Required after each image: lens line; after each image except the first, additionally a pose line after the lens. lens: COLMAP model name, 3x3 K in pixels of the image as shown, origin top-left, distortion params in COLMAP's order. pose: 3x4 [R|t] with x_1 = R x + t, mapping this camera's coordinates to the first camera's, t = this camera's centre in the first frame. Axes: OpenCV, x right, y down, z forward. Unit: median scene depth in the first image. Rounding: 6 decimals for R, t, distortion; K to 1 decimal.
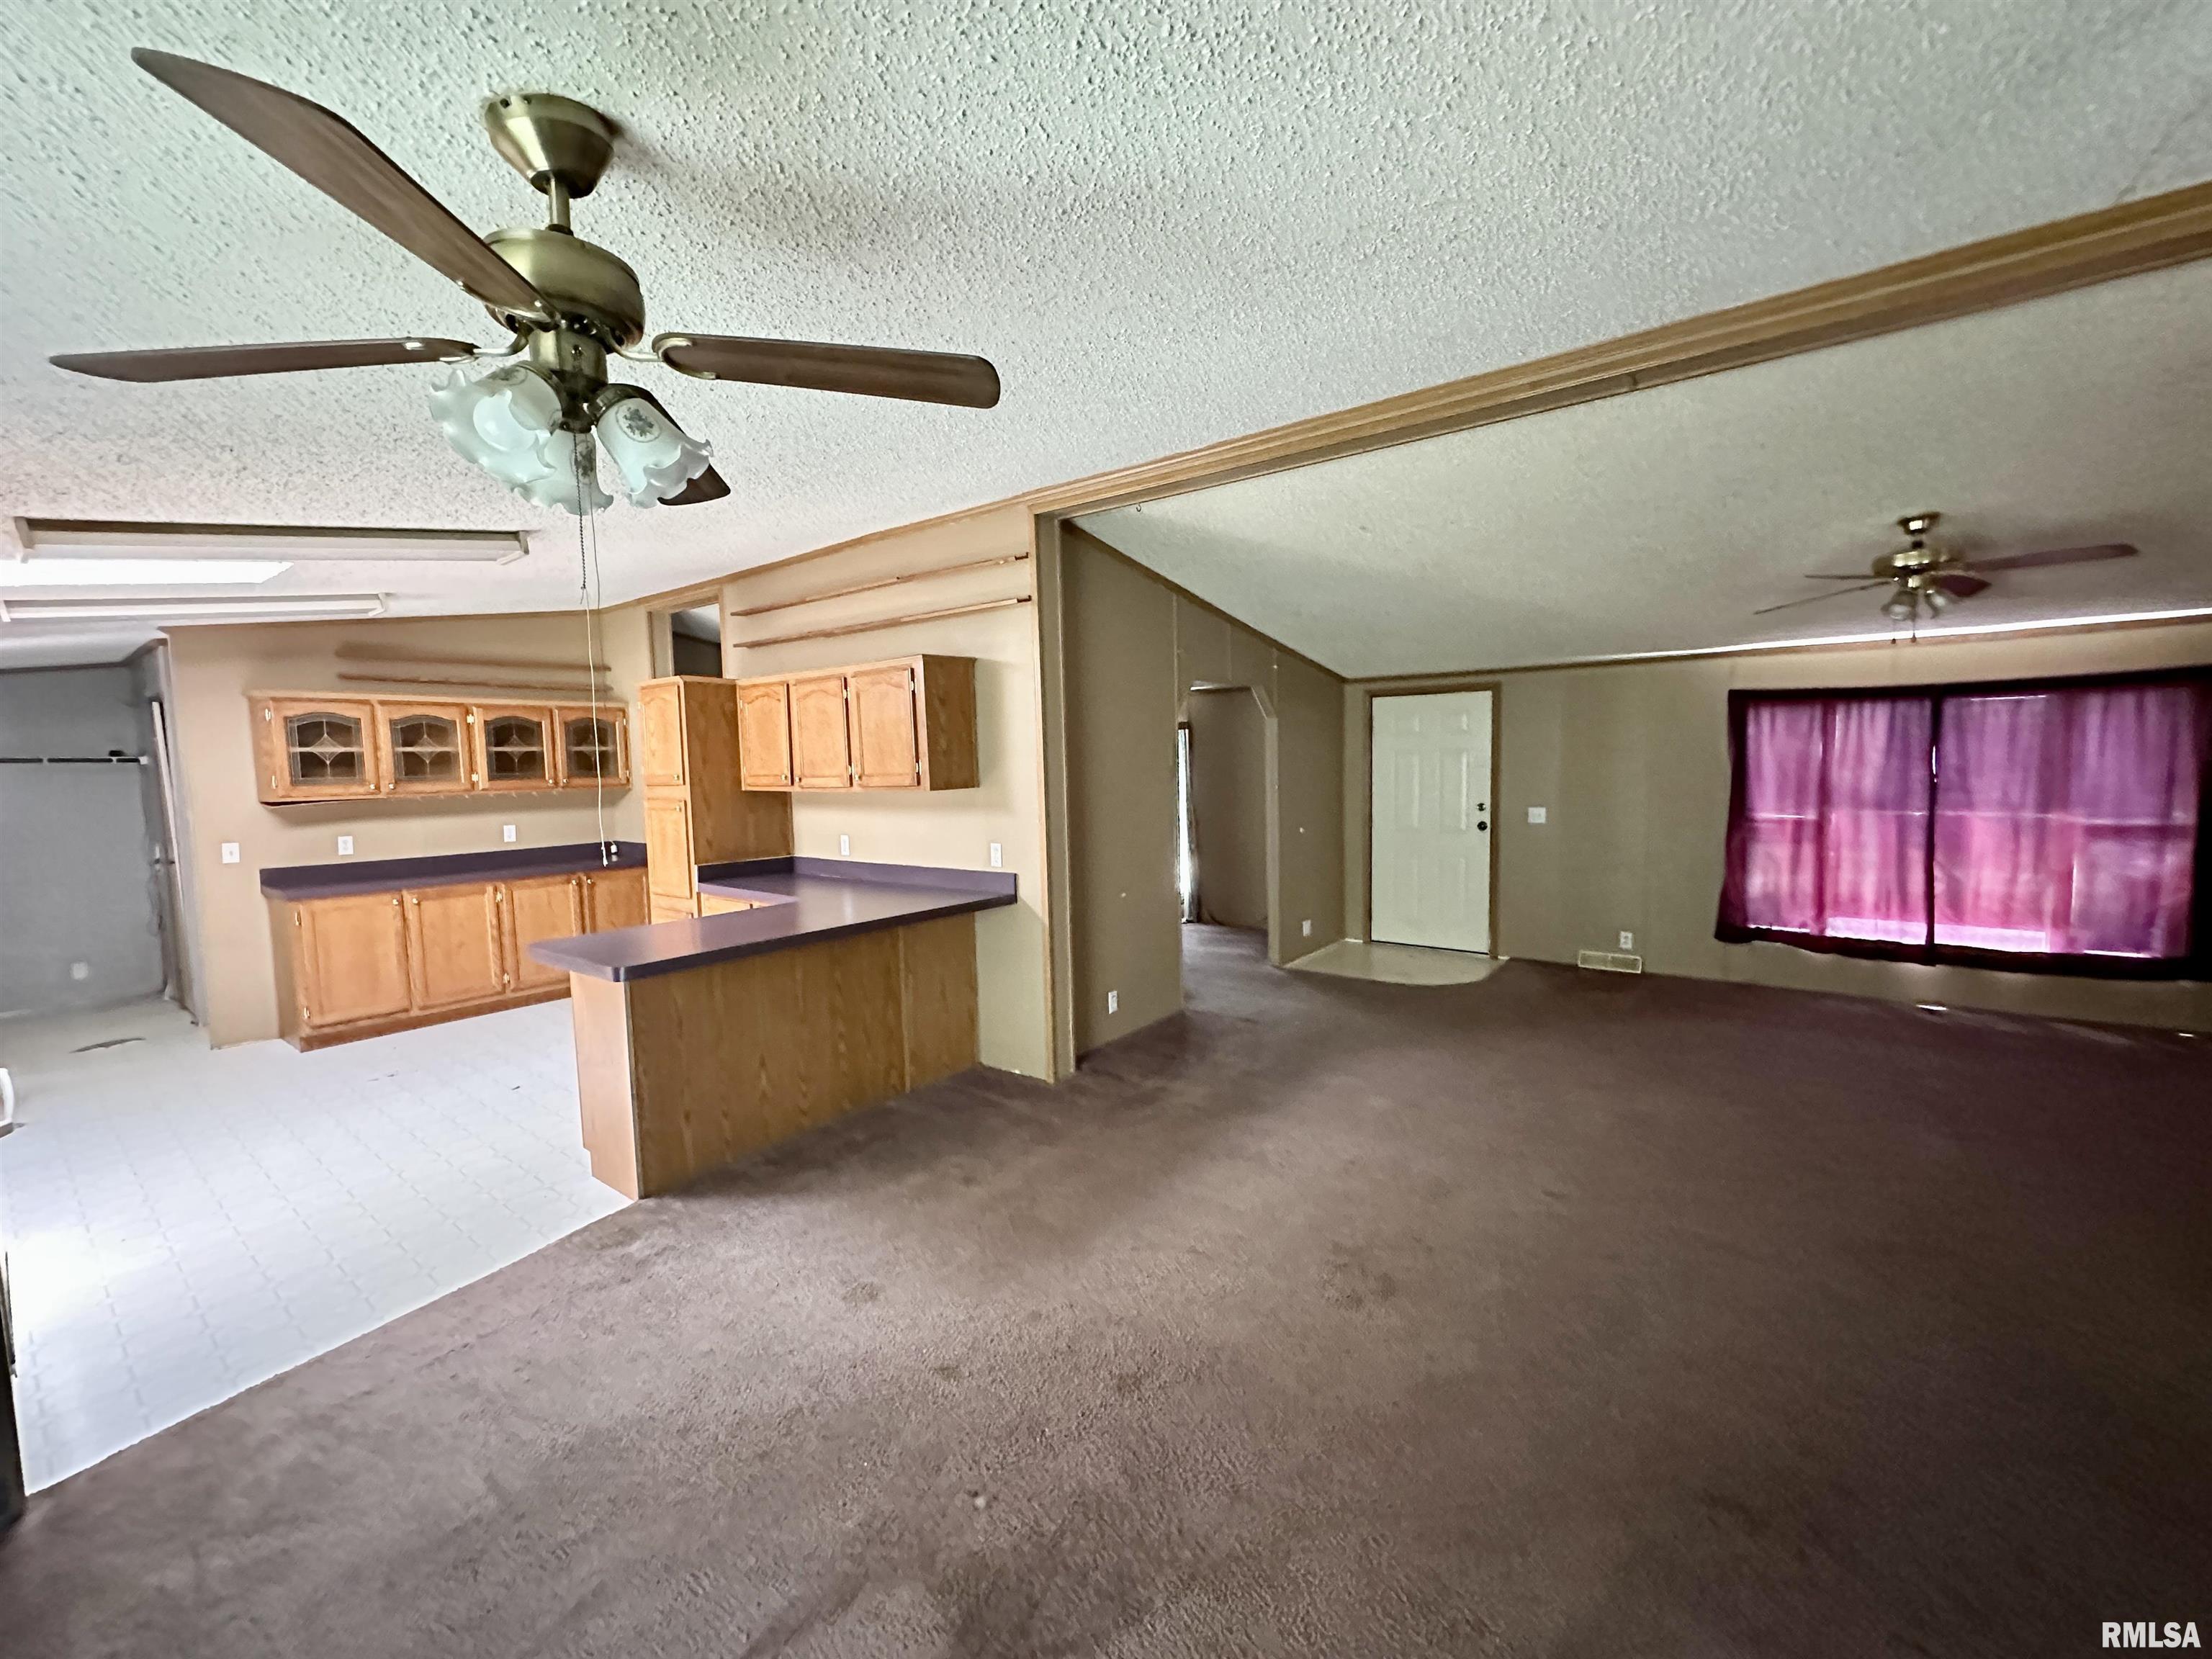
lens RADIAL K [[881.5, 0, 1106.0], [0, 881.5, 829.5], [0, 0, 1]] dist [-0.008293, 0.000548]
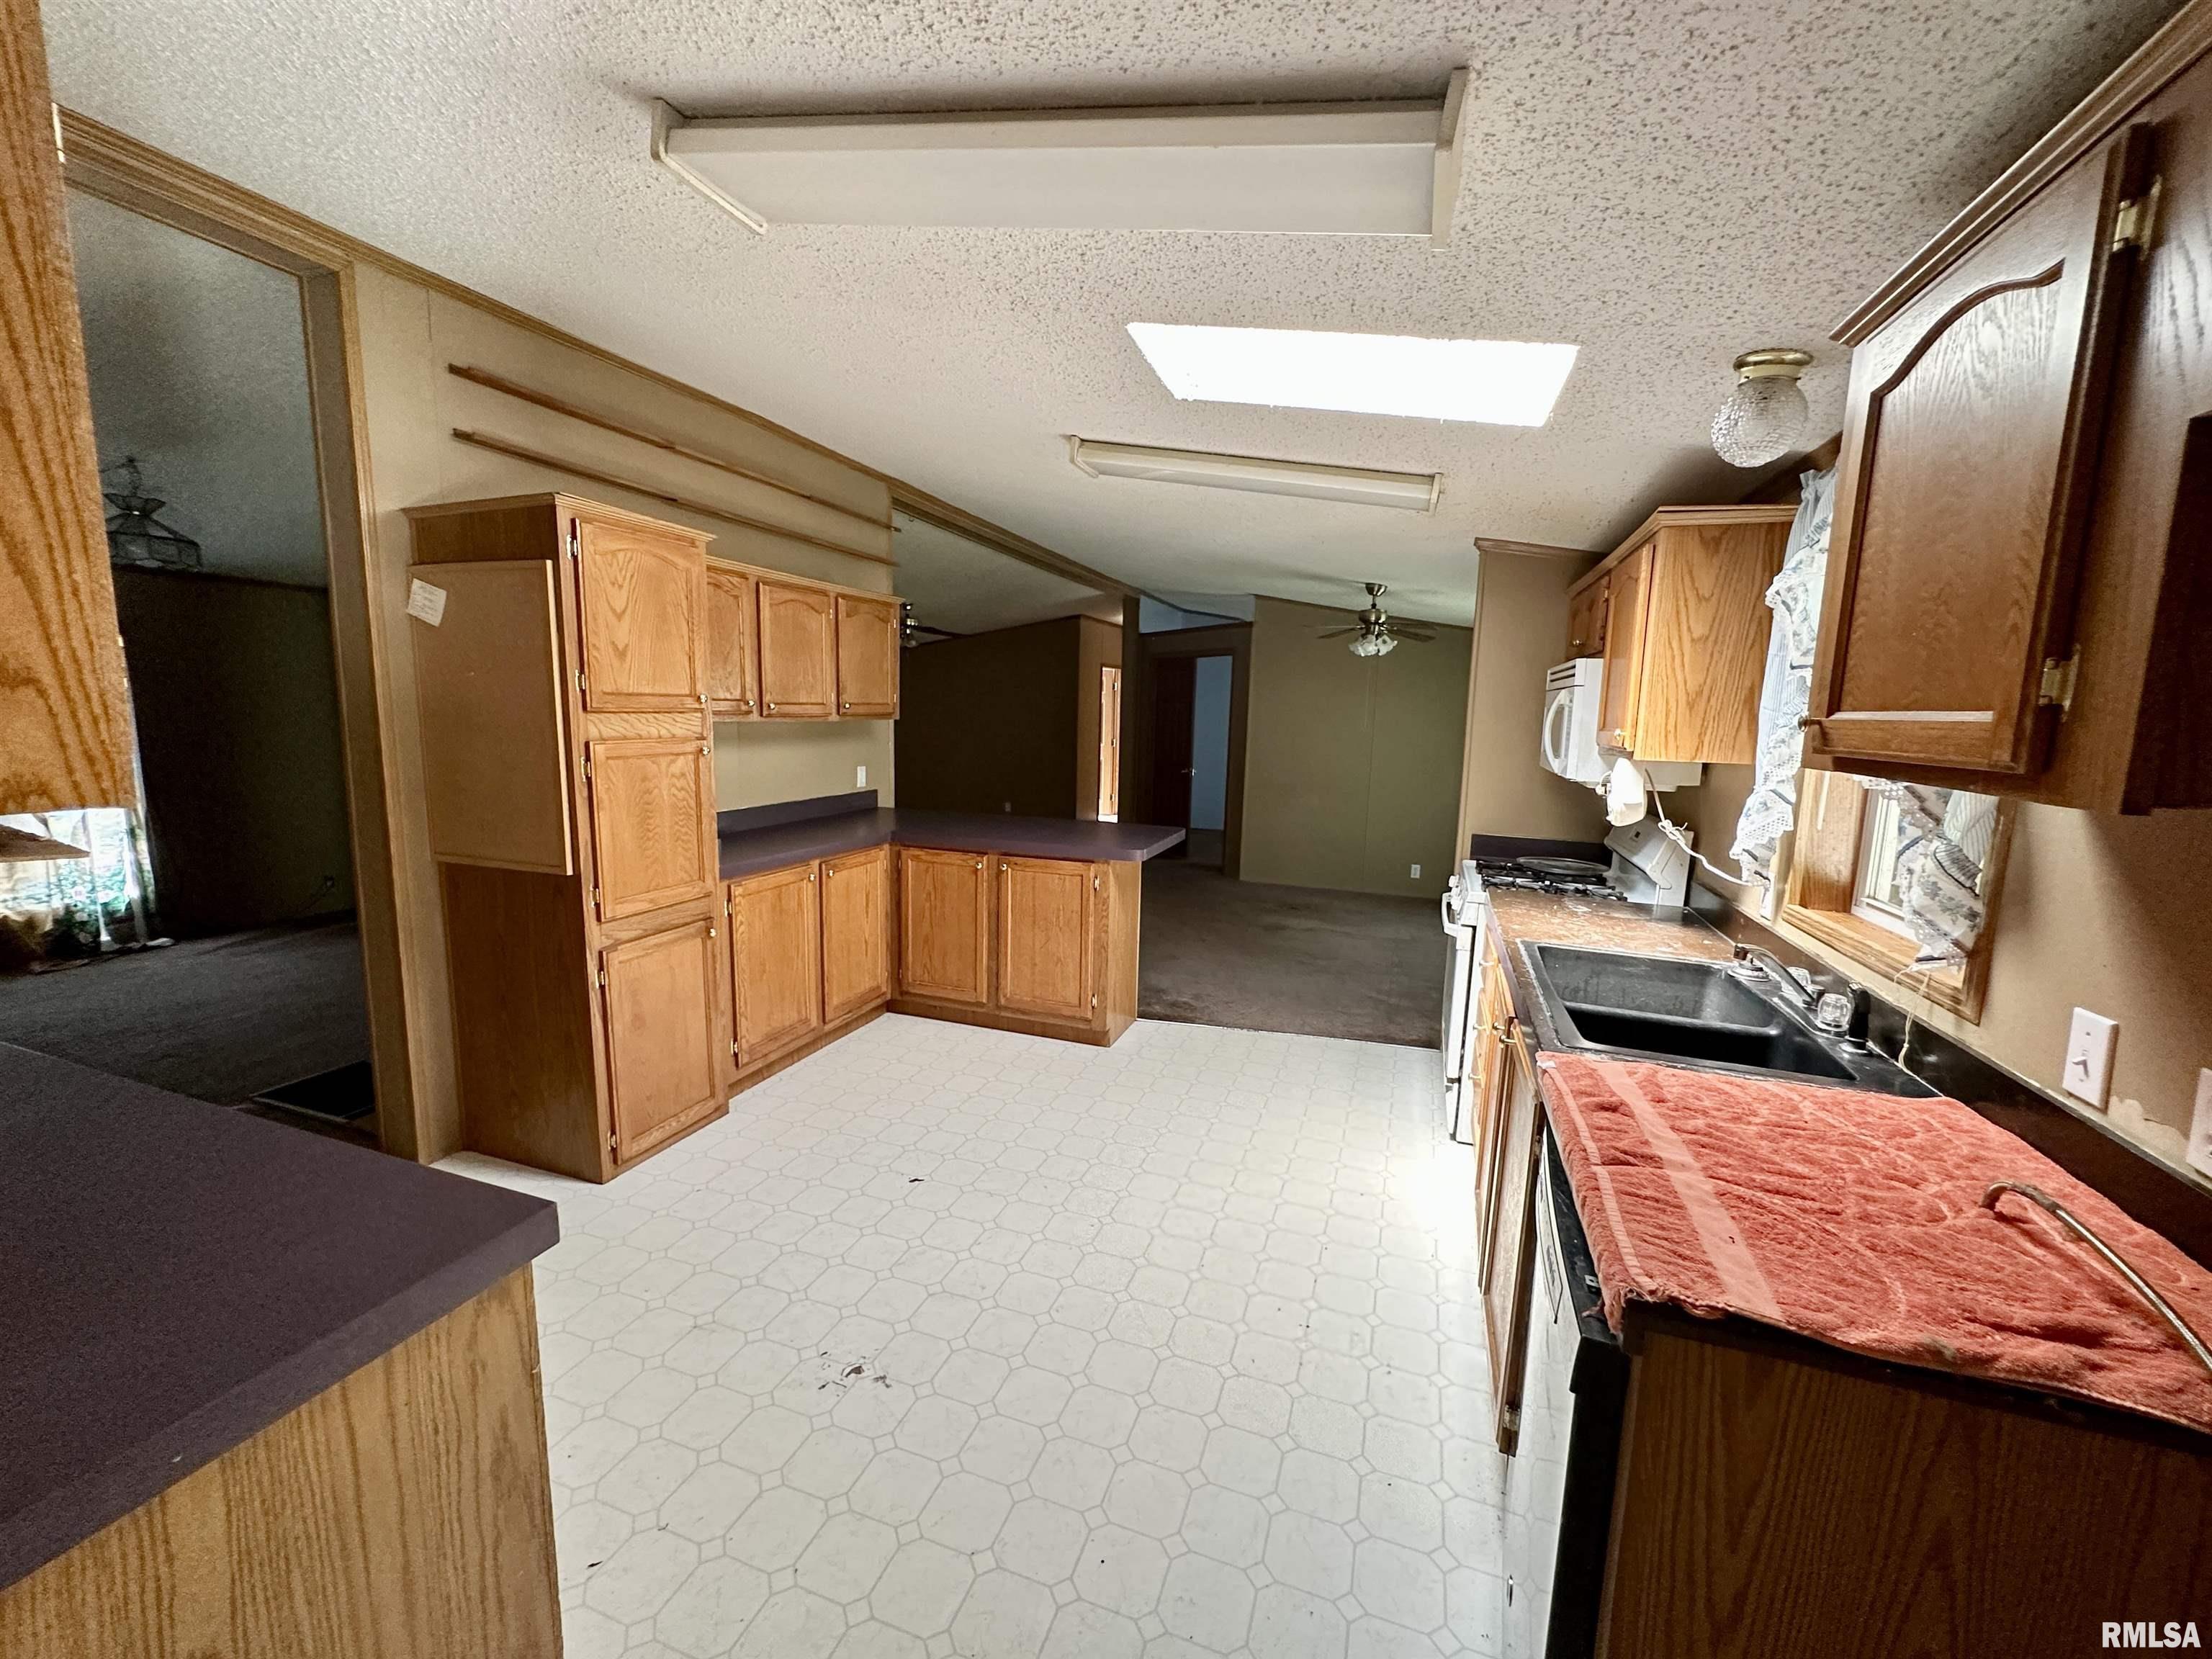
lens RADIAL K [[881.5, 0, 1106.0], [0, 881.5, 829.5], [0, 0, 1]] dist [-0.008293, 0.000548]
pose [[-0.307980, -0.111007, 0.944895, -1.009472], [0.060876, 0.988835, 0.136011, -0.030037], [-0.949443, 0.099410, -0.297784, 0.807897]]
